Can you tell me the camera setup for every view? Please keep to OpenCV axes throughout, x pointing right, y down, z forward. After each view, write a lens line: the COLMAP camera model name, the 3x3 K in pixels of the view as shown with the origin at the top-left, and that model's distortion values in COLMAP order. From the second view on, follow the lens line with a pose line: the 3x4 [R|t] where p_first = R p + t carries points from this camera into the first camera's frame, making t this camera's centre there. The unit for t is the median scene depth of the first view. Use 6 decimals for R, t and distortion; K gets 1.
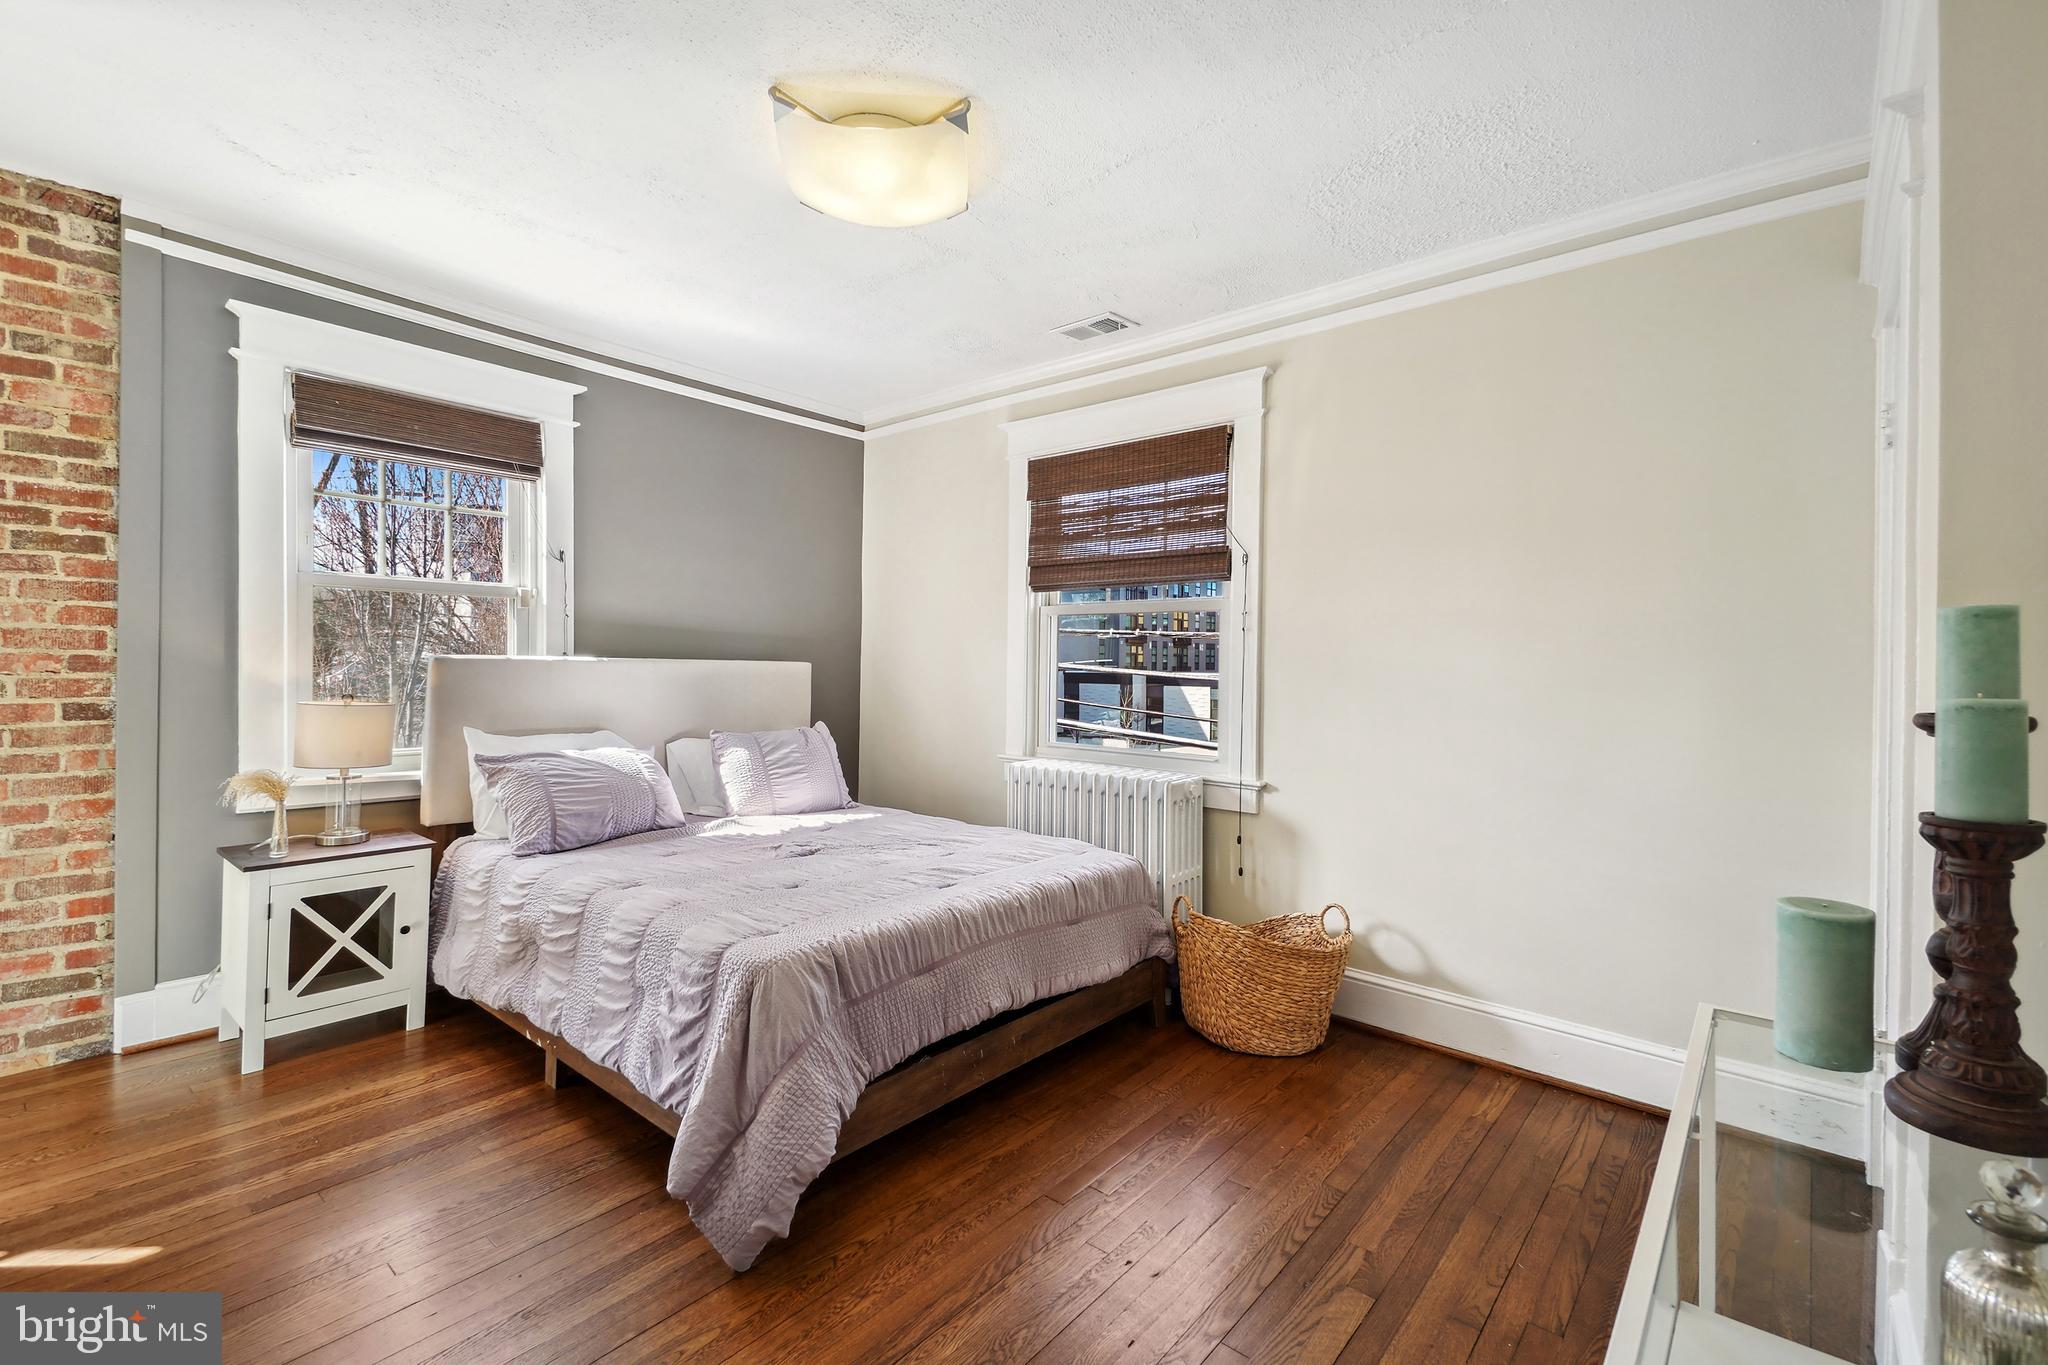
lens RADIAL K [[898.8, 0, 1025.7], [0, 898.8, 658.8], [0, 0, 1]] dist [0.001284, 0.000002]
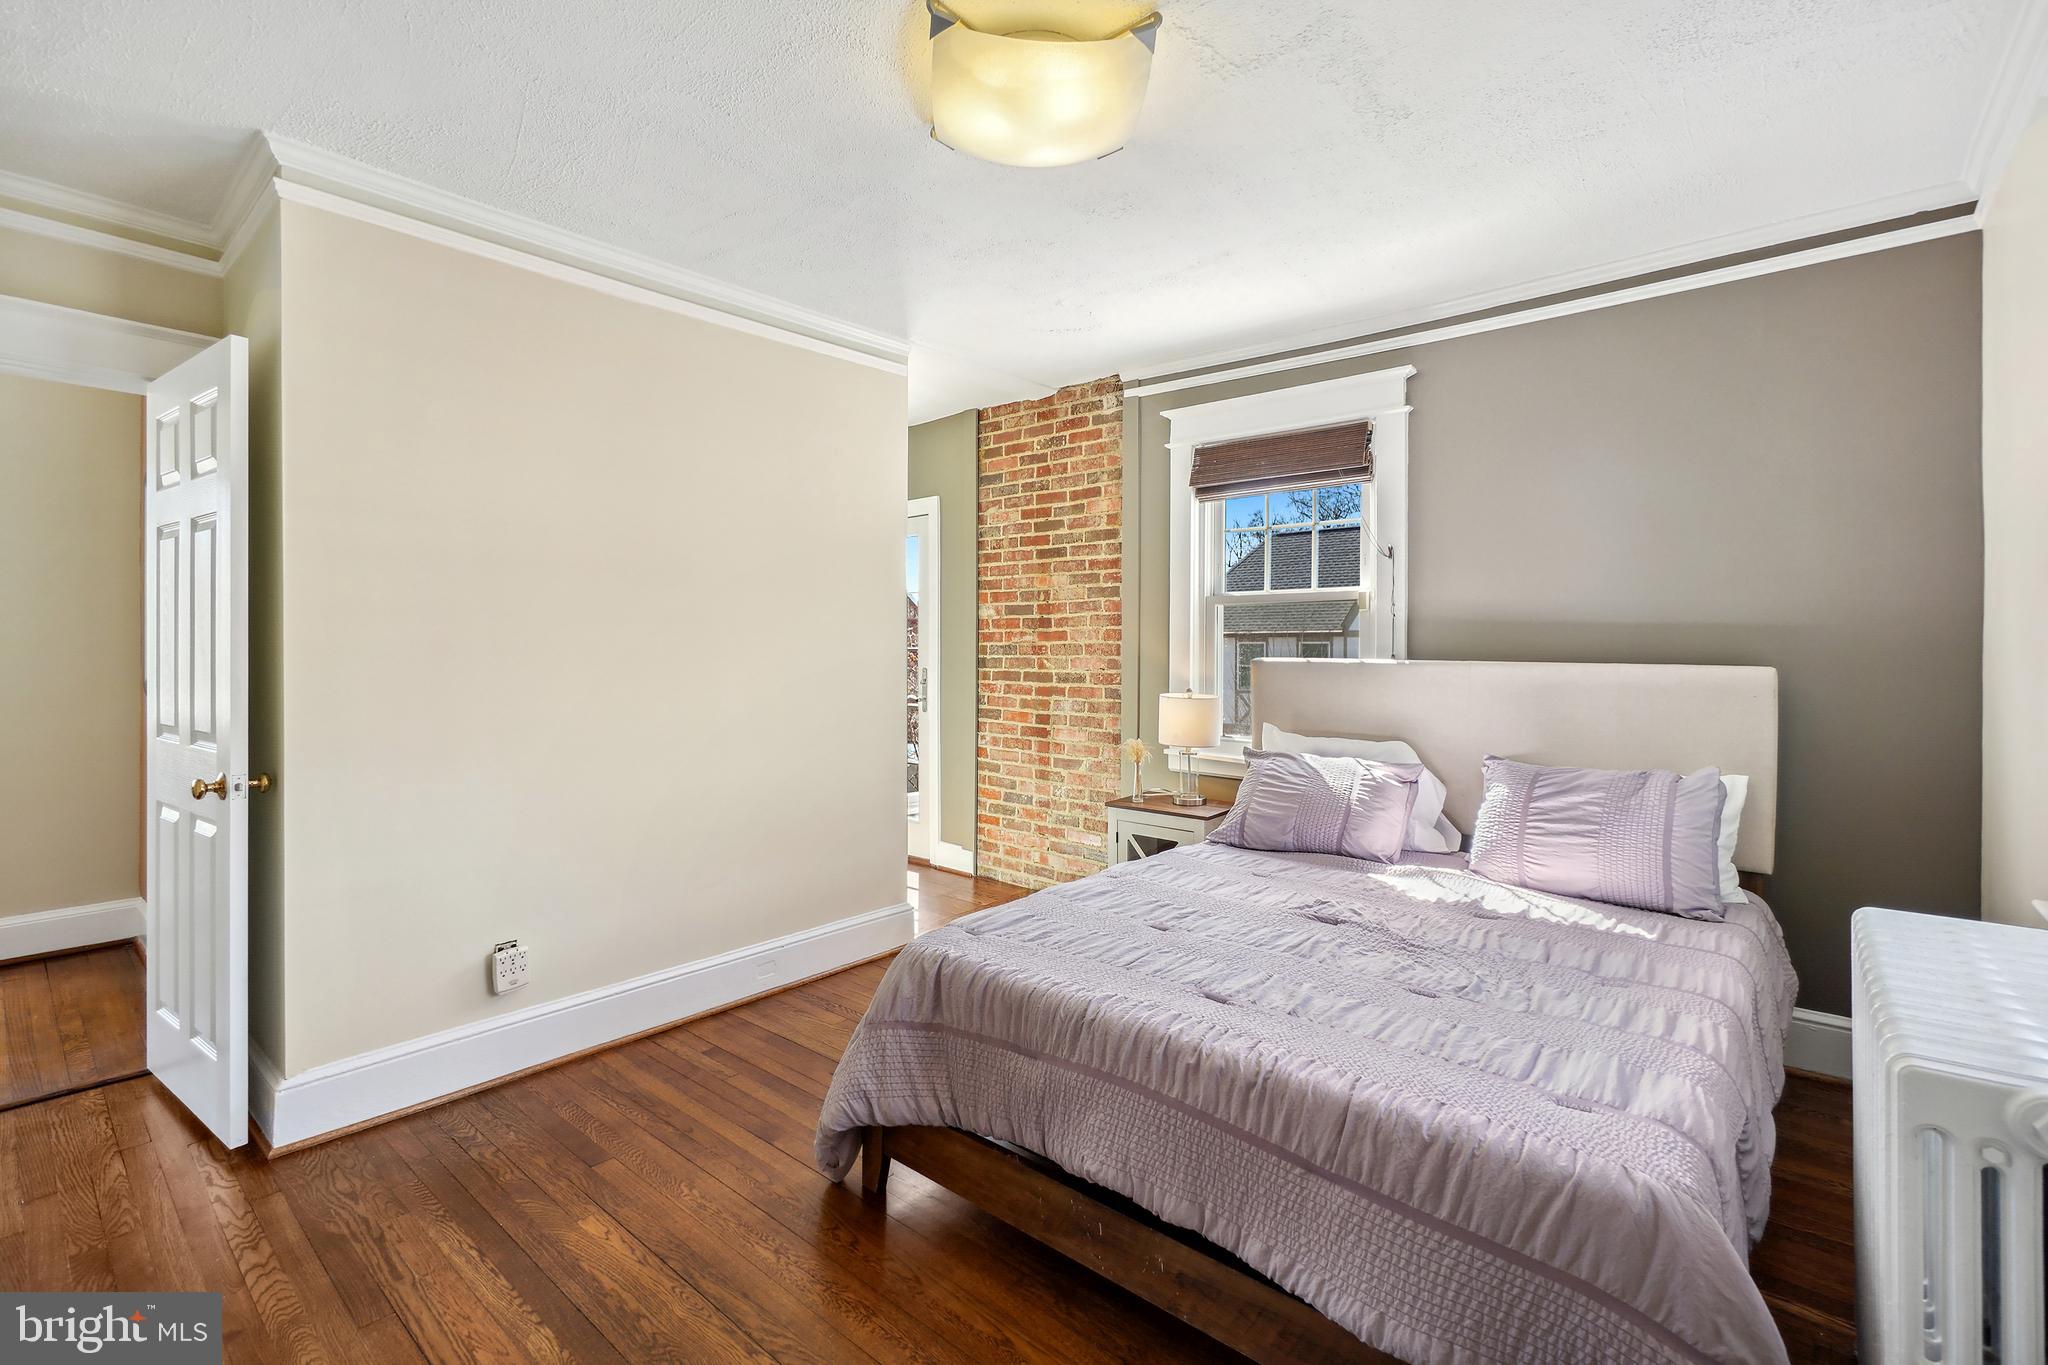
lens RADIAL K [[902.4, 0, 1026.5], [0, 902.4, 650.8], [0, 0, 1]] dist [-0.002225, -0.000337]
pose [[-0.013445, -0.010154, -0.999858, 0.592851], [0.000356, 0.999948, -0.010160, -0.002503], [0.999910, -0.000493, -0.013441, 0.857562]]
